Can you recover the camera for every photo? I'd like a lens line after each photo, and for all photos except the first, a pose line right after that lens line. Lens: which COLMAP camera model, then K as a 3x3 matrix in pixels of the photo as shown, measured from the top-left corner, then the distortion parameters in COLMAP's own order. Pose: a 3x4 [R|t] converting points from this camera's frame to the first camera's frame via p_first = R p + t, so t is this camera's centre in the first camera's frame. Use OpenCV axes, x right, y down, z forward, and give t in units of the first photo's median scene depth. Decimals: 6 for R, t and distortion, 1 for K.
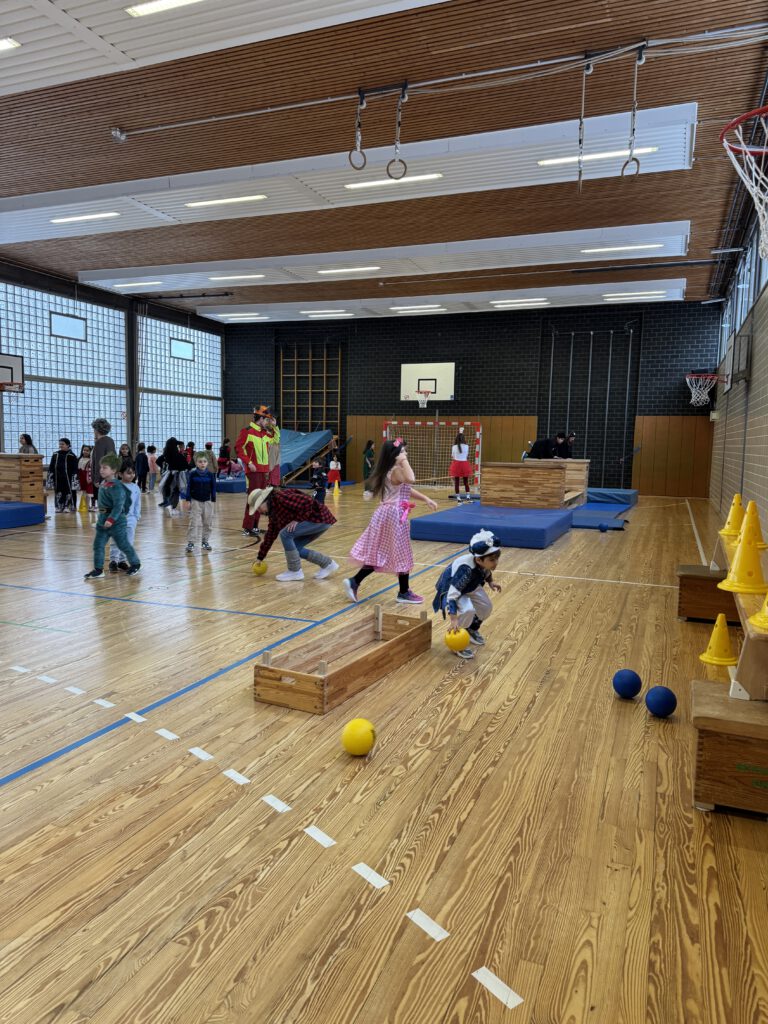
lens RADIAL K [[724.0, 0, 387.2], [0, 724.0, 514.8], [0, 0, 1]] dist [0.023216, -0.031572]
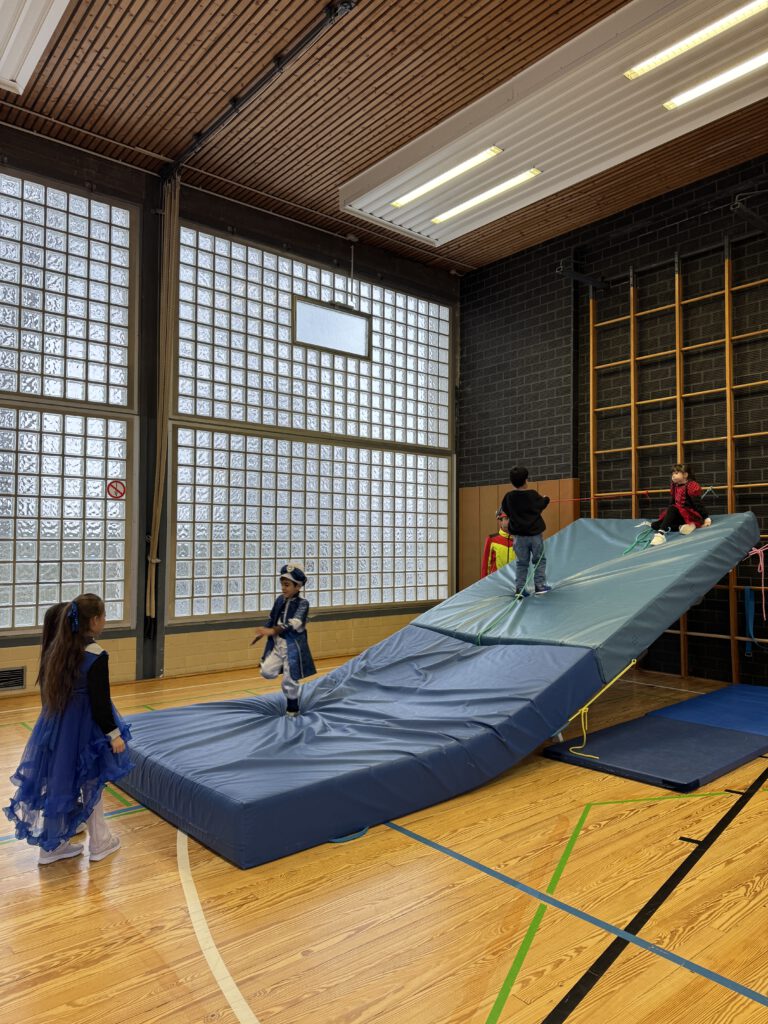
lens RADIAL K [[724.0, 0, 386.0], [0, 724.0, 520.8], [0, 0, 1]] dist [0.023216, -0.031572]
pose [[0.882097, -0.034266, -0.469819, -0.071481], [-0.030771, 0.991029, -0.130054, -0.070314], [0.470061, 0.129177, 0.873130, 0.664622]]
